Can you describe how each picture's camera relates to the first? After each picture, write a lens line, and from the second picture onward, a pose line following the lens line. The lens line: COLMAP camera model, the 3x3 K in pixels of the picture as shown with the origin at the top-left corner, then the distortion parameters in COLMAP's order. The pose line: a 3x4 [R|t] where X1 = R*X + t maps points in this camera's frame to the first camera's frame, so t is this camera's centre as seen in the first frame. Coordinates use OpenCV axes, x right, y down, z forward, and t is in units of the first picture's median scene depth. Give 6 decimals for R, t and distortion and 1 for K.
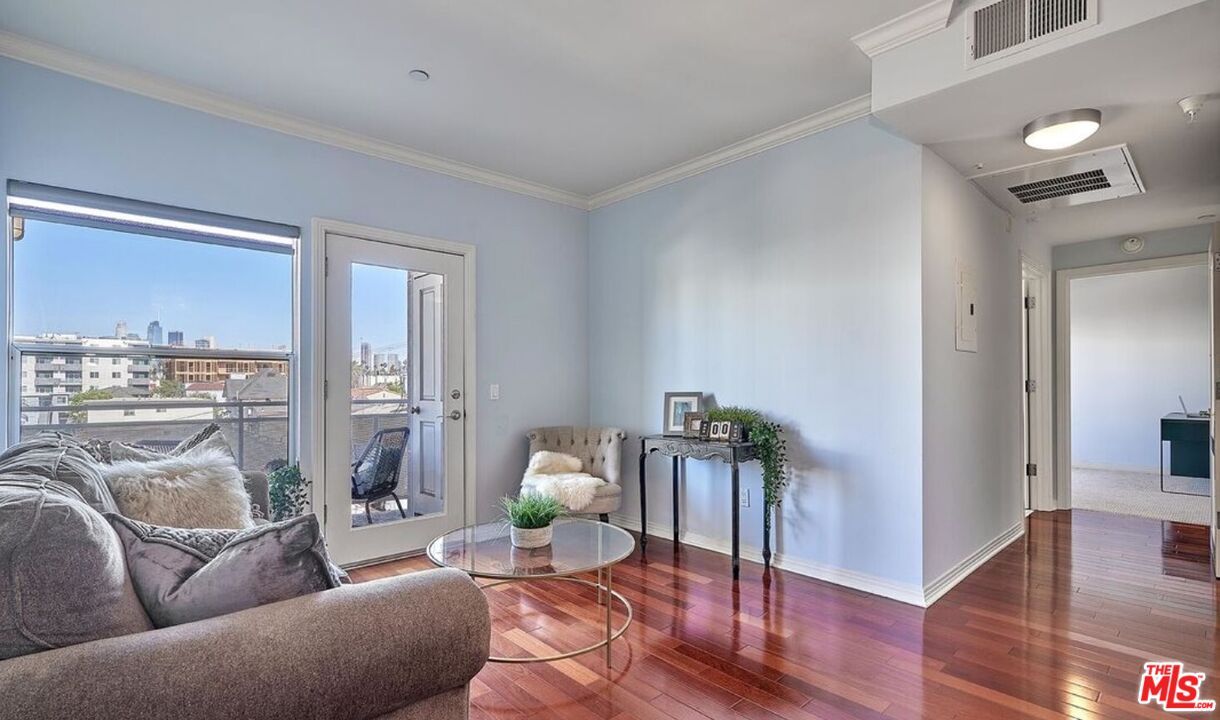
lens RADIAL K [[558.7, 0, 607.1], [0, 558.7, 378.5], [0, 0, 1]] dist [-0.000061, -0.000011]
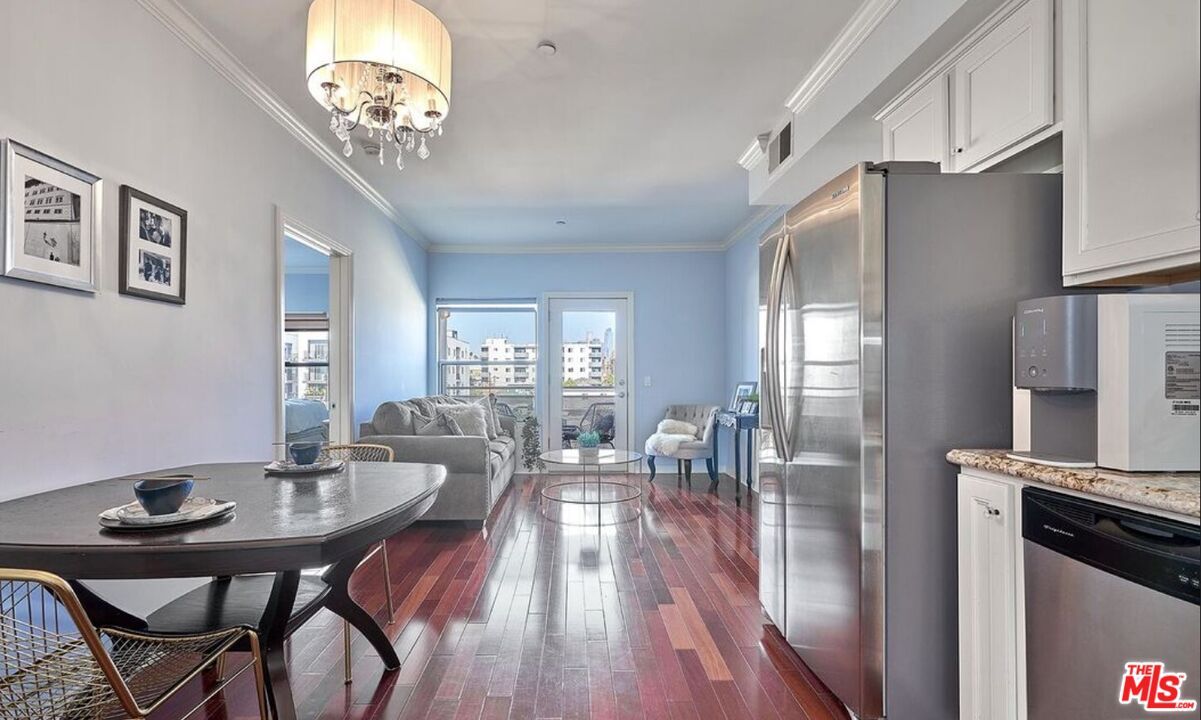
lens RADIAL K [[560.8, 0, 595.7], [0, 560.8, 367.6], [0, 0, 1]] dist [-0.000426, -0.000108]
pose [[0.756426, -0.010777, -0.653991, 0.851674], [0.007392, 0.999941, -0.007928, -0.003245], [0.654038, 0.001163, 0.756461, -0.354667]]
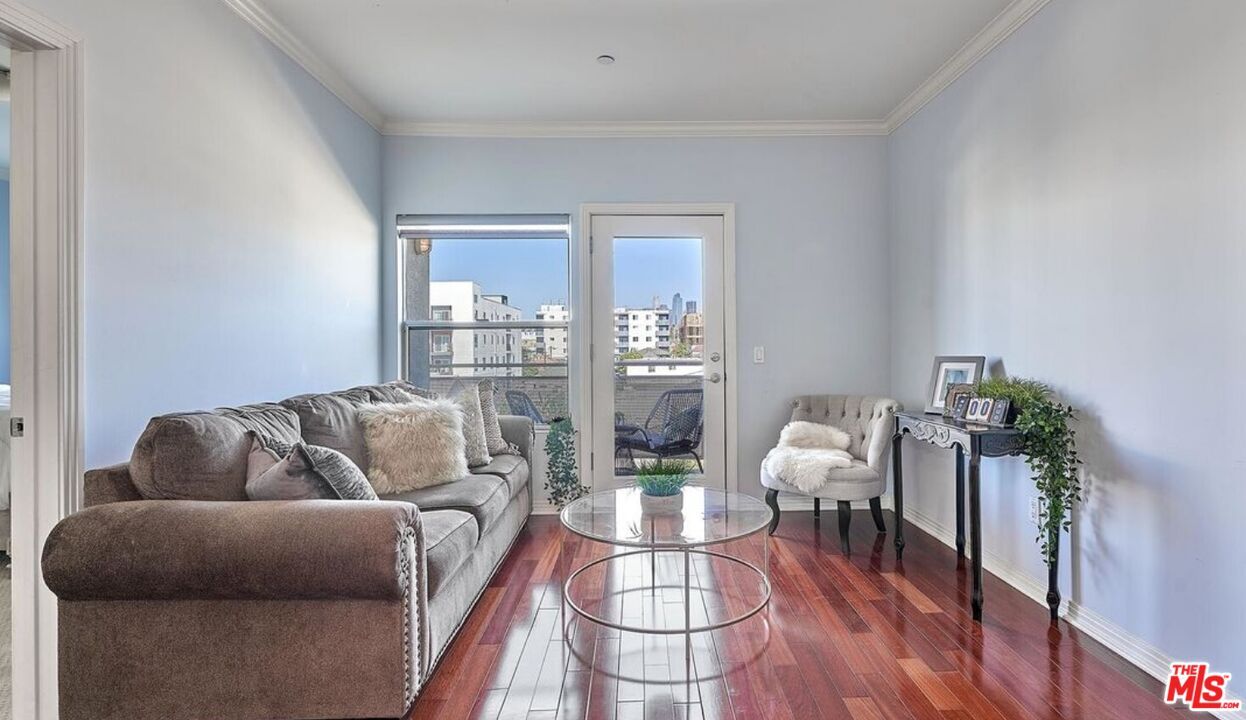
lens RADIAL K [[602.7, 0, 673.1], [0, 602.7, 340.6], [0, 0, 1]] dist [0.000984, -0.000411]
pose [[0.767322, -0.010205, -0.641181, 0.394486], [0.012239, 0.999924, -0.001267, -0.000429], [0.641145, -0.006875, 0.767389, 0.149823]]
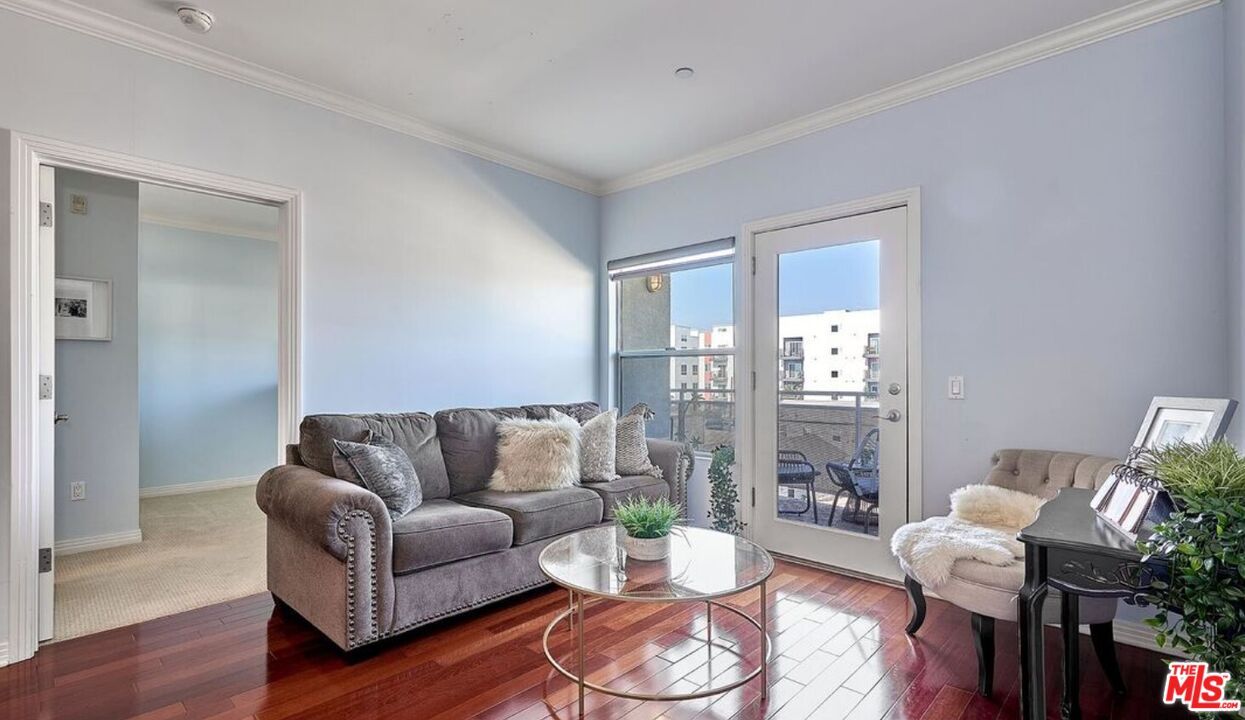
lens RADIAL K [[580.6, 0, 619.5], [0, 580.6, 366.7], [0, 0, 1]] dist [0.003316, -0.000102]
pose [[0.069678, -0.012912, -0.997486, 0.558123], [0.009336, 0.999881, -0.012291, 0.004825], [0.997526, -0.008456, 0.069791, 0.629128]]
